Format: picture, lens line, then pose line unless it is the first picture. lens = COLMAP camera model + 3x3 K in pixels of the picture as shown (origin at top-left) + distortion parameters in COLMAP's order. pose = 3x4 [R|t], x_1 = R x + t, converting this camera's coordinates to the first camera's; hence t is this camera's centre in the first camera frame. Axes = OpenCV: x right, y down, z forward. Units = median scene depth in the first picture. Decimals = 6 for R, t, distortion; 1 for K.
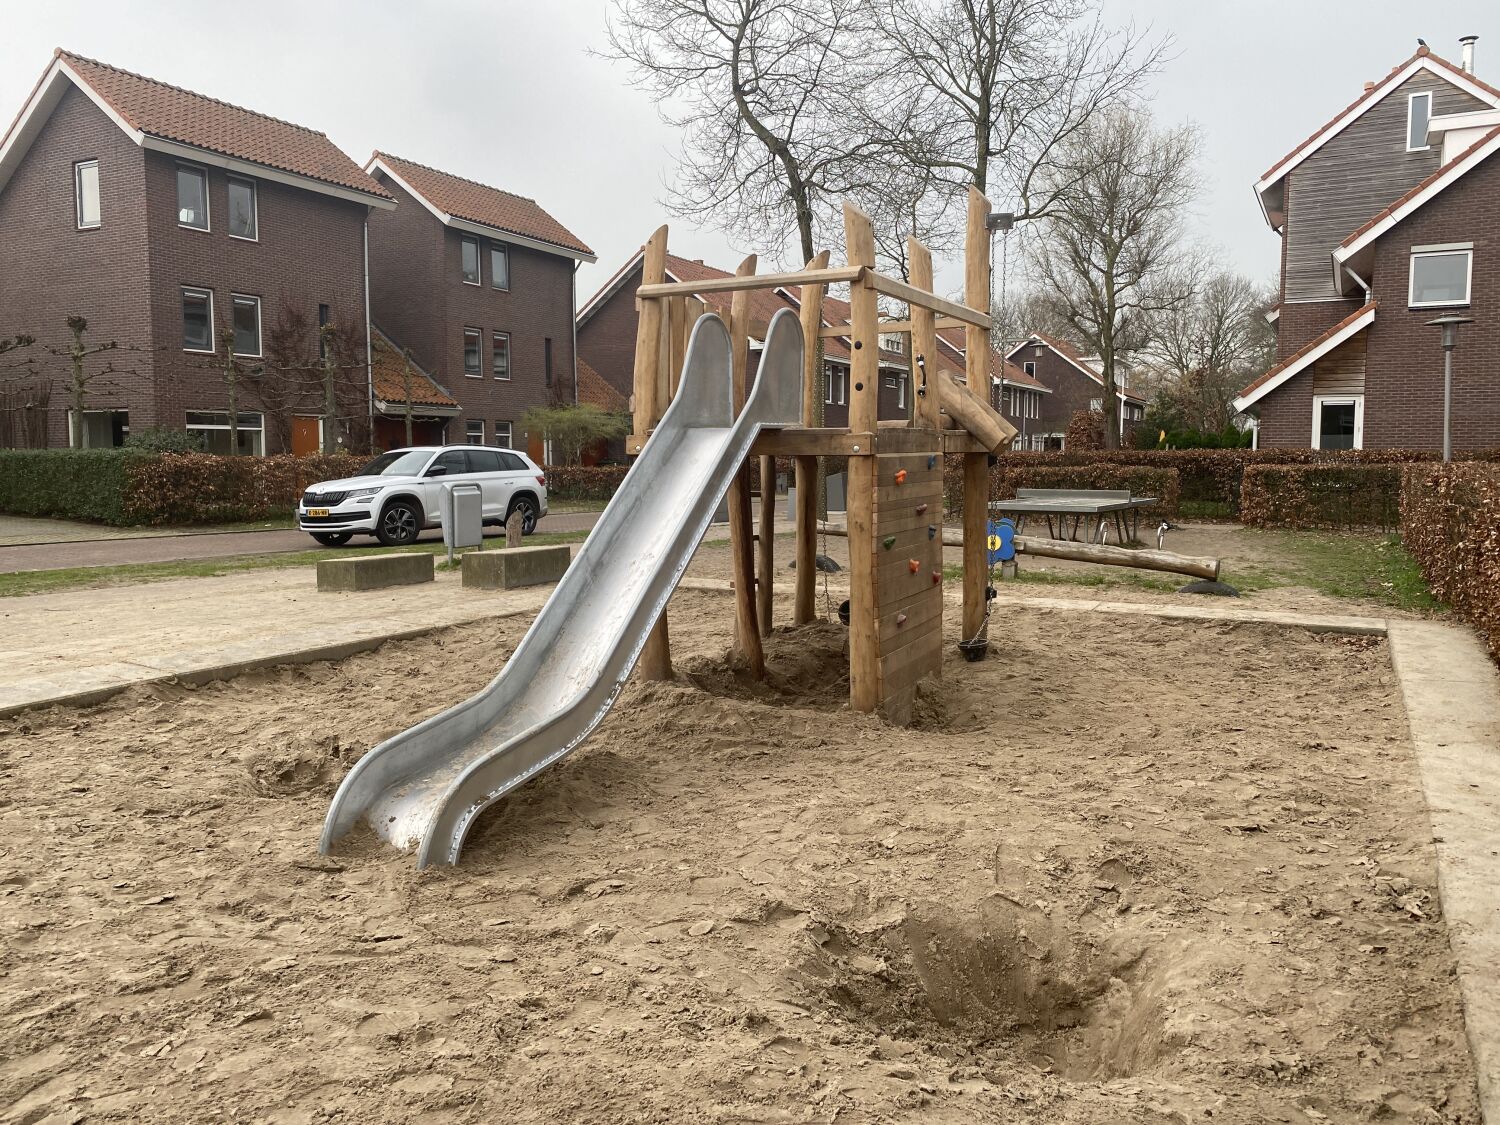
lens RADIAL K [[1149.6, 0, 755.2], [0, 1149.6, 561.5], [0, 0, 1]] dist [0.003970, -0.006831]
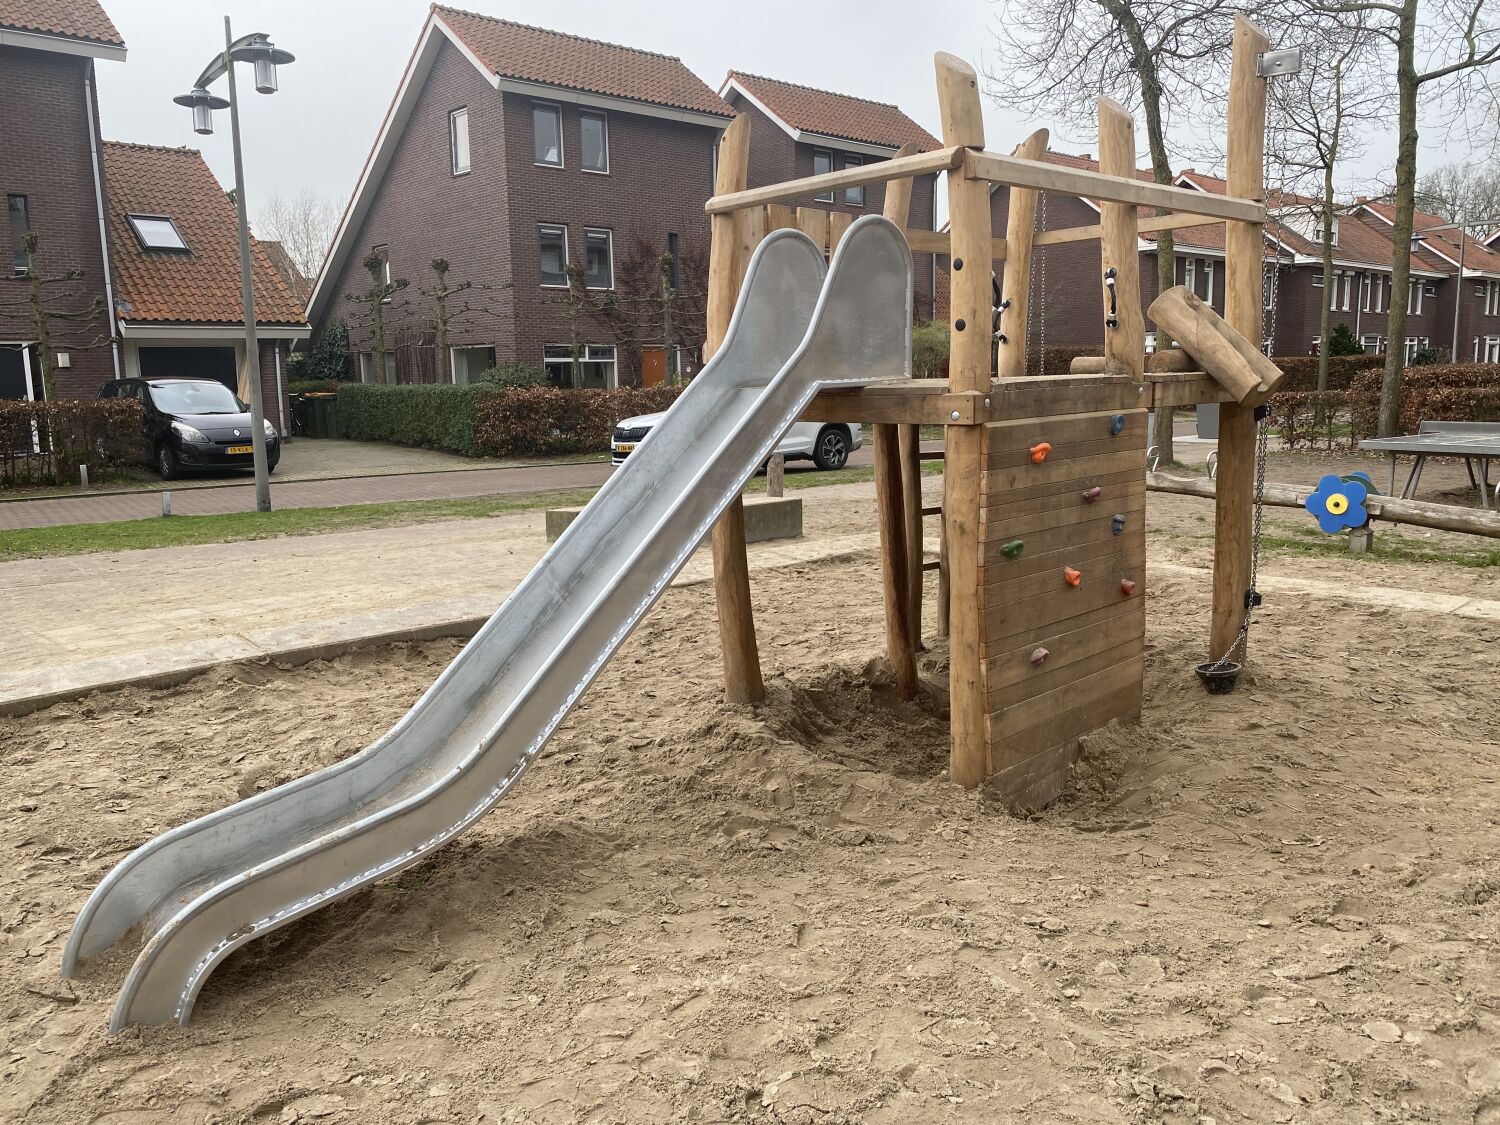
lens RADIAL K [[1149.6, 0, 745.1], [0, 1149.6, 558.8], [0, 0, 1]] dist [0.003970, -0.006831]
pose [[0.936835, 0.037397, -0.347768, 0.139191], [-0.012949, 0.997295, 0.072359, -0.039486], [0.349533, -0.063285, 0.934784, 0.196237]]
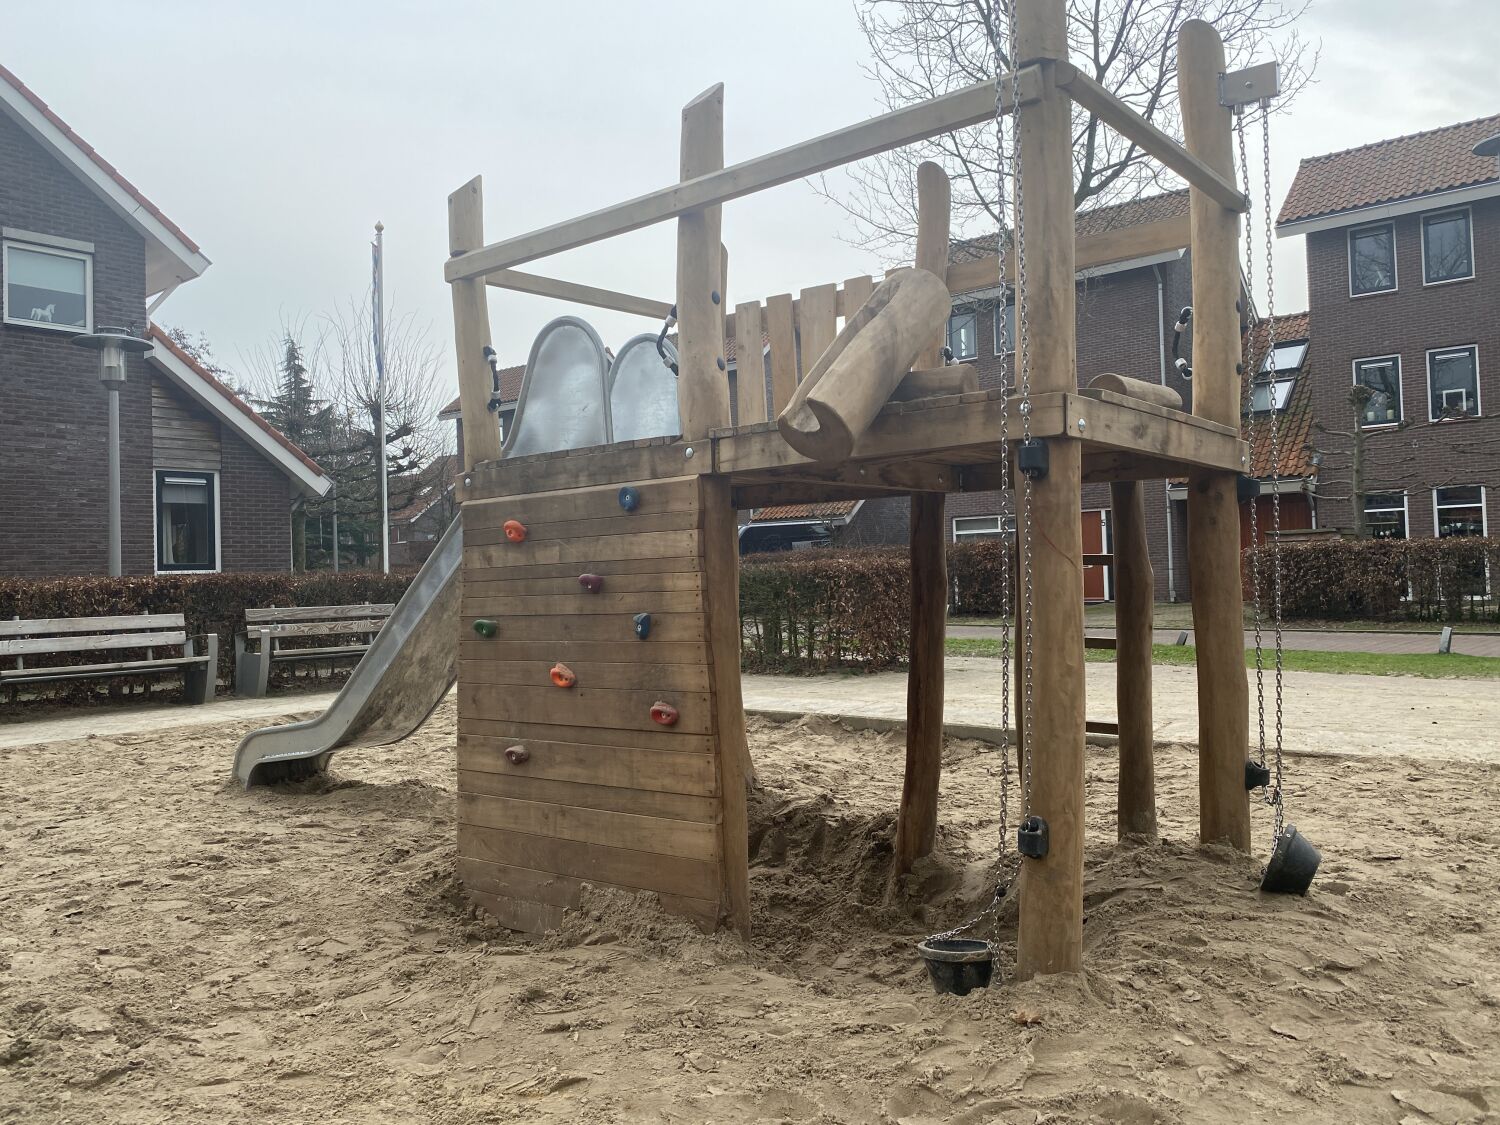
lens RADIAL K [[1149.6, 0, 756.9], [0, 1149.6, 559.5], [0, 0, 1]] dist [0.003970, -0.006831]
pose [[-0.220552, -0.006840, -0.975351, 0.502166], [-0.063102, 0.997981, 0.007271, -0.048534], [0.973332, 0.063150, -0.220538, 0.876129]]
